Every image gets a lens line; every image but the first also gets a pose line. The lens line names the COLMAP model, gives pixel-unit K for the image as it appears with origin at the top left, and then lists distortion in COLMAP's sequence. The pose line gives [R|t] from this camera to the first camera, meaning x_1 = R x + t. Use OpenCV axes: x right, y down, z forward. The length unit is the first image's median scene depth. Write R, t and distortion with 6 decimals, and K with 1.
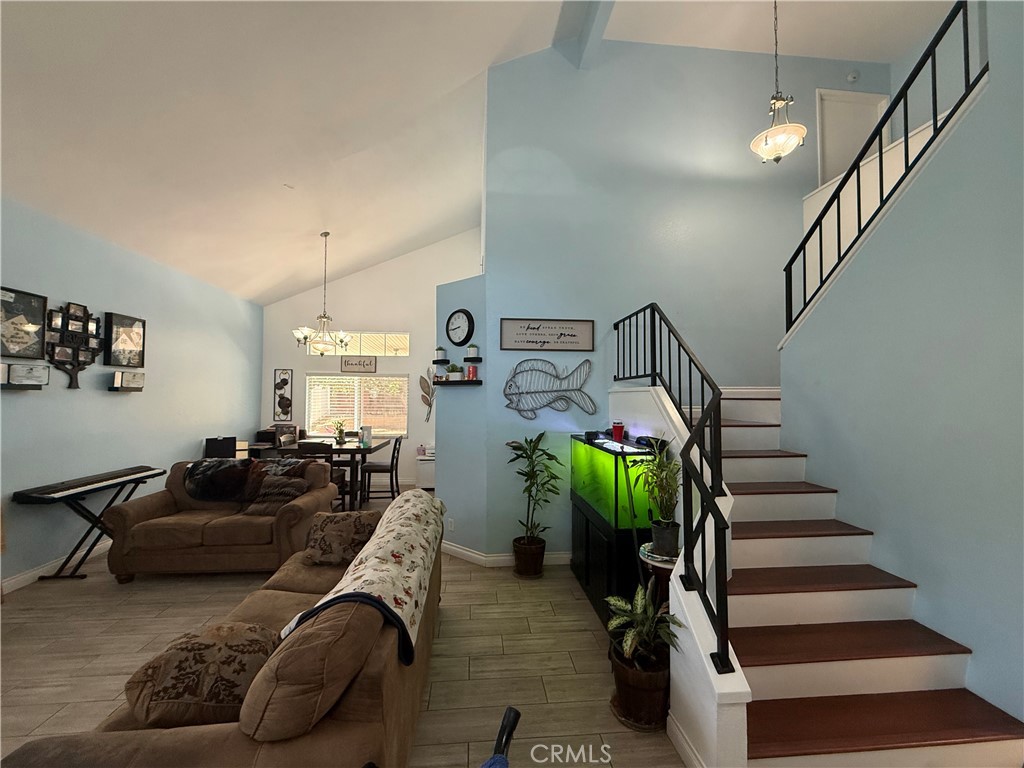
lens RADIAL K [[409.4, 0, 508.7], [0, 409.4, 383.9], [0, 0, 1]] dist [0.000116, 0.000068]
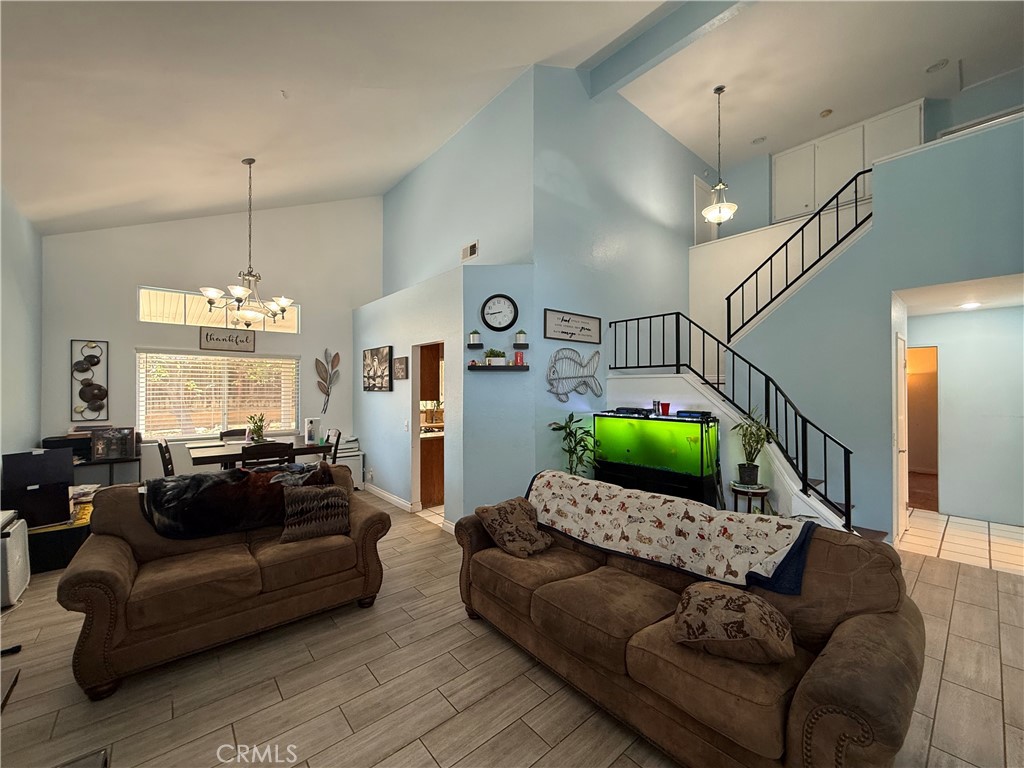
lens RADIAL K [[411.2, 0, 509.4], [0, 411.2, 385.9], [0, 0, 1]] dist [0.001061, 0.000144]
pose [[0.814303, -0.002850, 0.580433, -0.700083], [-0.015352, 0.999532, 0.026446, 0.014619], [-0.580237, -0.030446, 0.813878, 0.169260]]
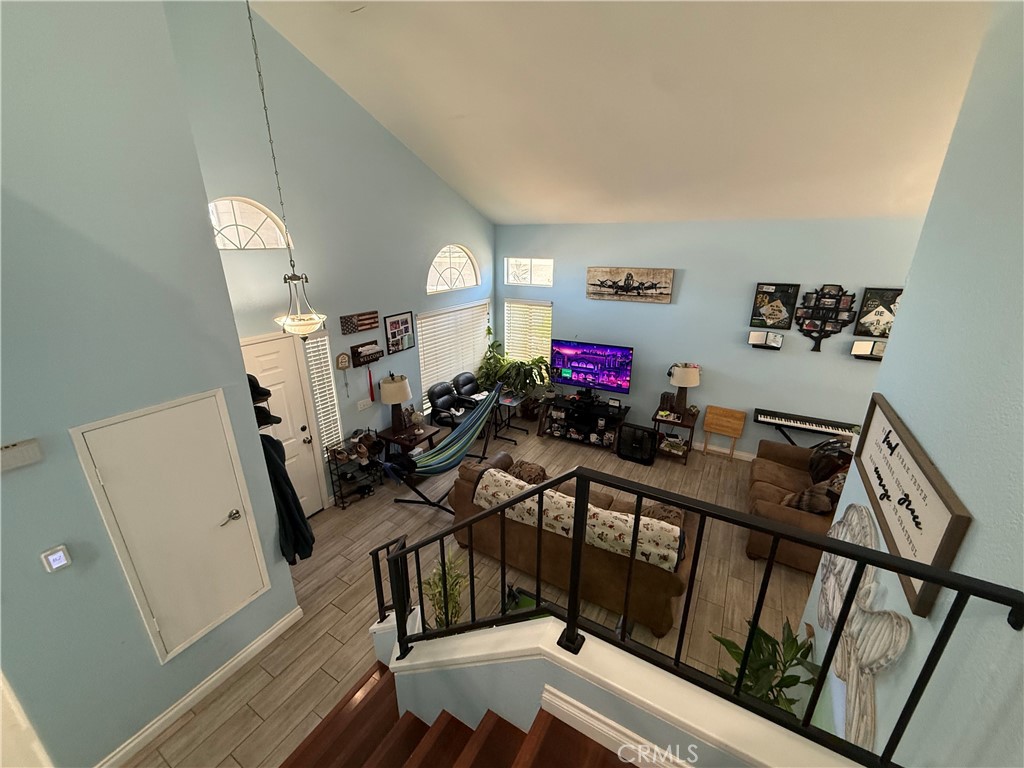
lens RADIAL K [[409.4, 0, 508.7], [0, 409.4, 383.9], [0, 0, 1]] dist [0.000116, 0.000068]
pose [[-0.583125, 0.266200, -0.767530, 0.514976], [0.028214, 0.950855, 0.308347, -0.305180], [0.811892, 0.158150, -0.561978, 0.909139]]
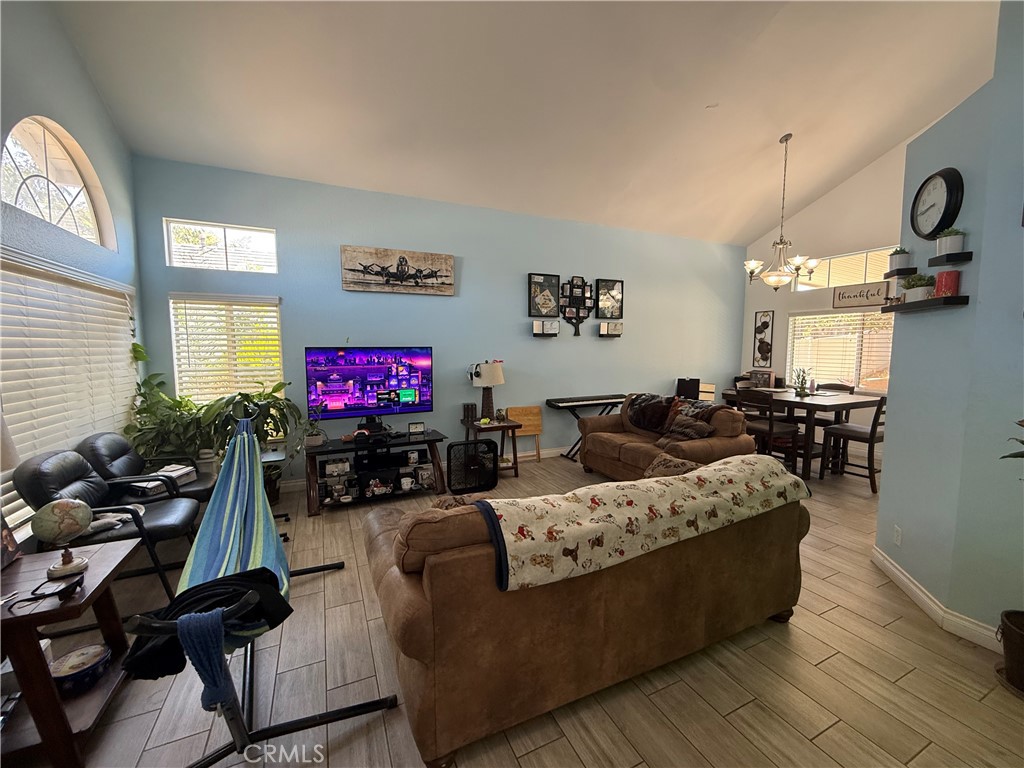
lens RADIAL K [[409.4, 0, 508.7], [0, 409.4, 383.9], [0, 0, 1]] dist [0.000116, 0.000068]
pose [[0.340373, 0.078283, -0.937026, 0.231707], [0.035775, 0.994729, 0.096099, 0.031796], [0.939610, -0.066232, 0.335779, 0.252146]]
